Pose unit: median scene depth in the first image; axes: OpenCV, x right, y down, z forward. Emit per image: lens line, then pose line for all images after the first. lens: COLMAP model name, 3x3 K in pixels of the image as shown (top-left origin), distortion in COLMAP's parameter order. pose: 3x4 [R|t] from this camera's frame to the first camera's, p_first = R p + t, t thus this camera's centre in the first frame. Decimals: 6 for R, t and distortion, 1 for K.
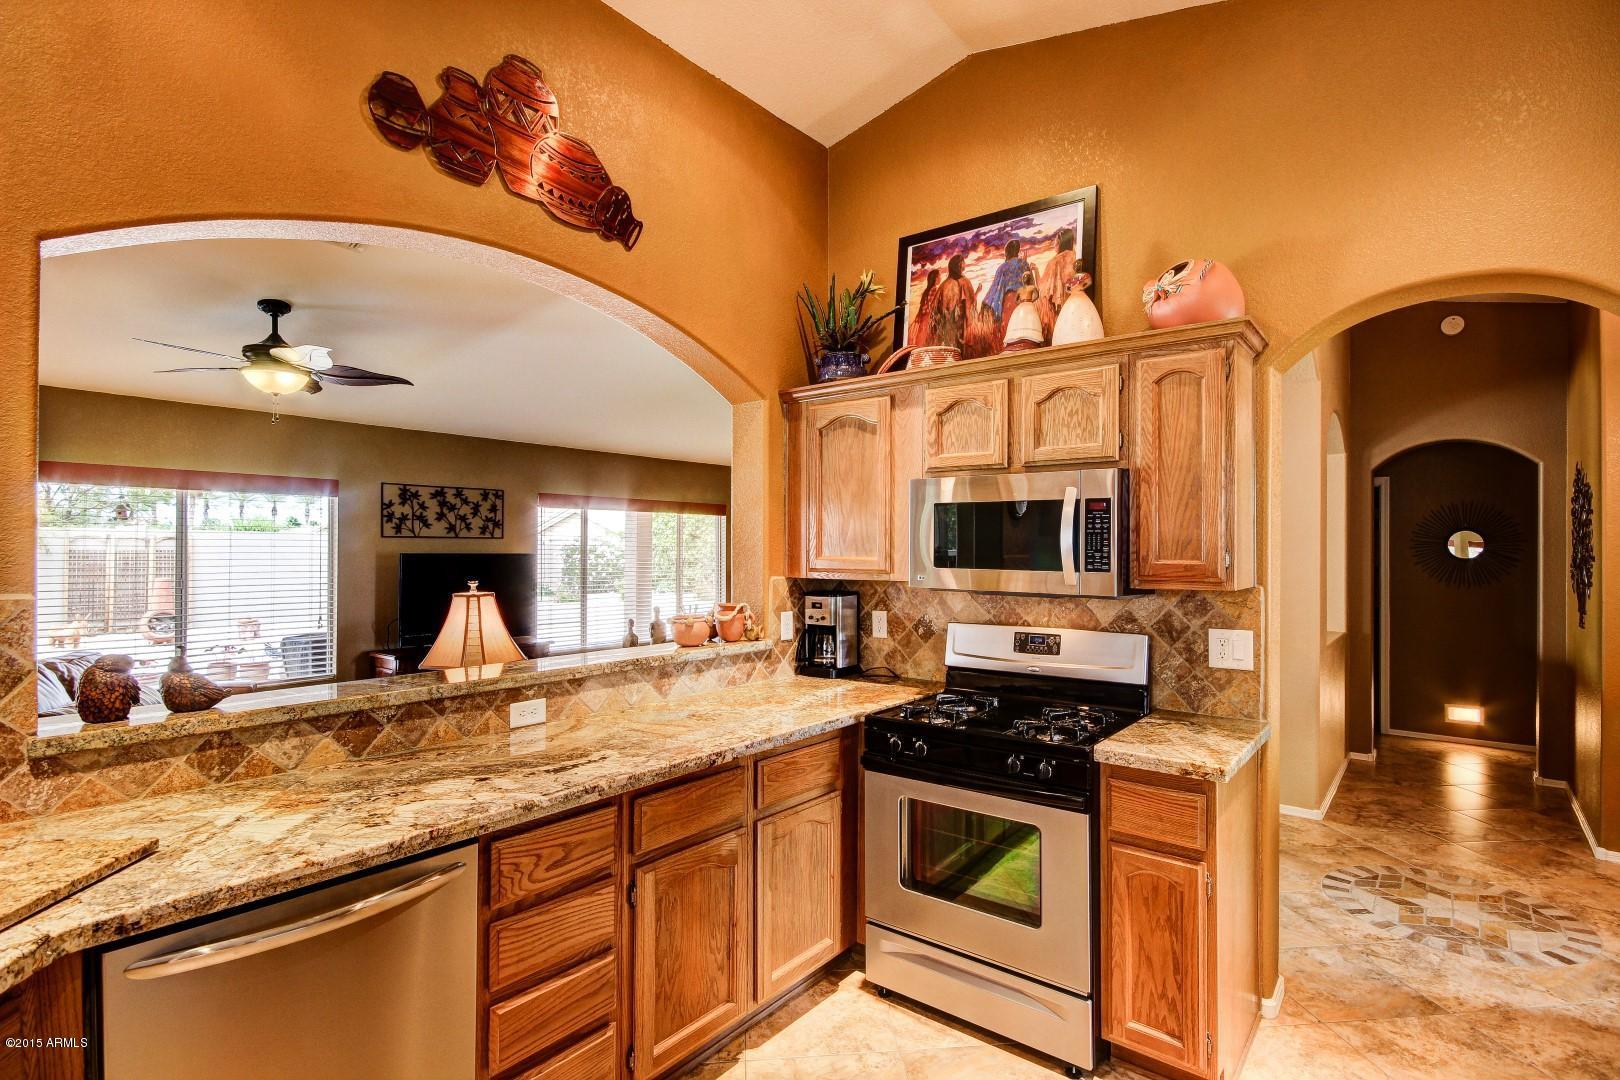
lens RADIAL K [[784.4, 0, 824.3], [0, 784.4, 542.7], [0, 0, 1]] dist [0.001731, -0.004142]
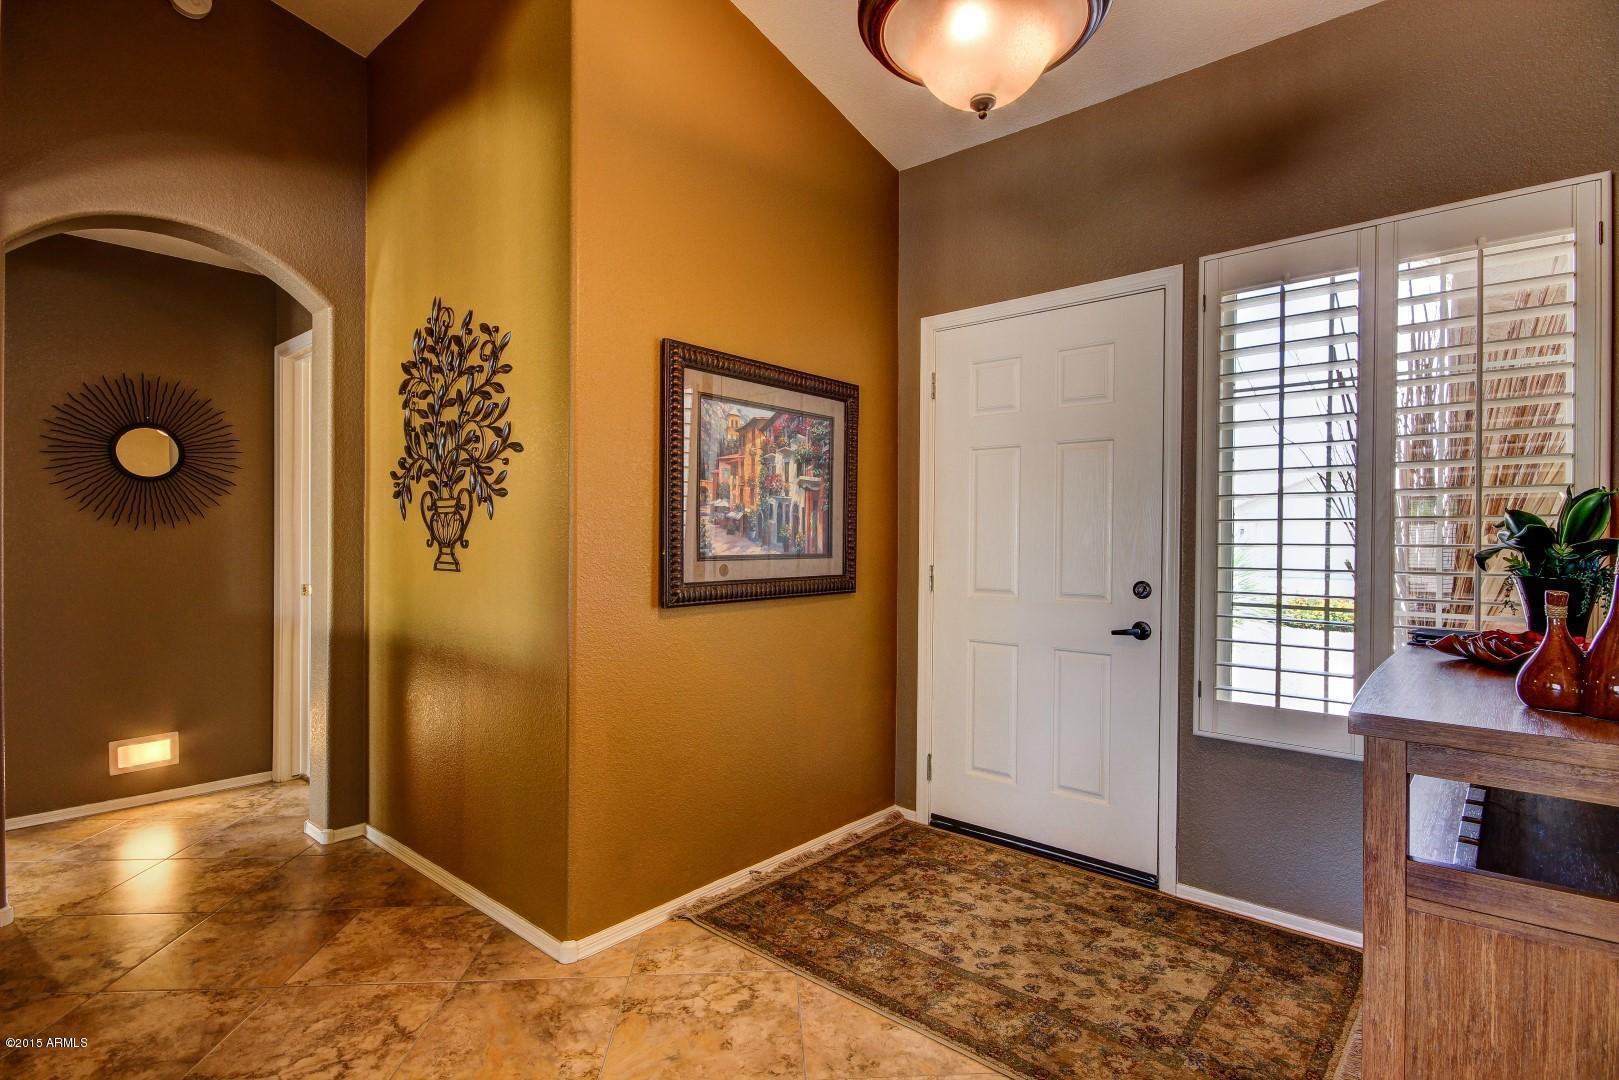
lens RADIAL K [[783.9, 0, 822.4], [0, 783.9, 559.2], [0, 0, 1]] dist [0.001731, -0.004142]
pose [[0.029084, -0.019635, 0.999384, 0.528718], [-0.015164, 0.999683, 0.020082, 0.118301], [-0.999462, -0.015739, 0.028777, 0.986379]]
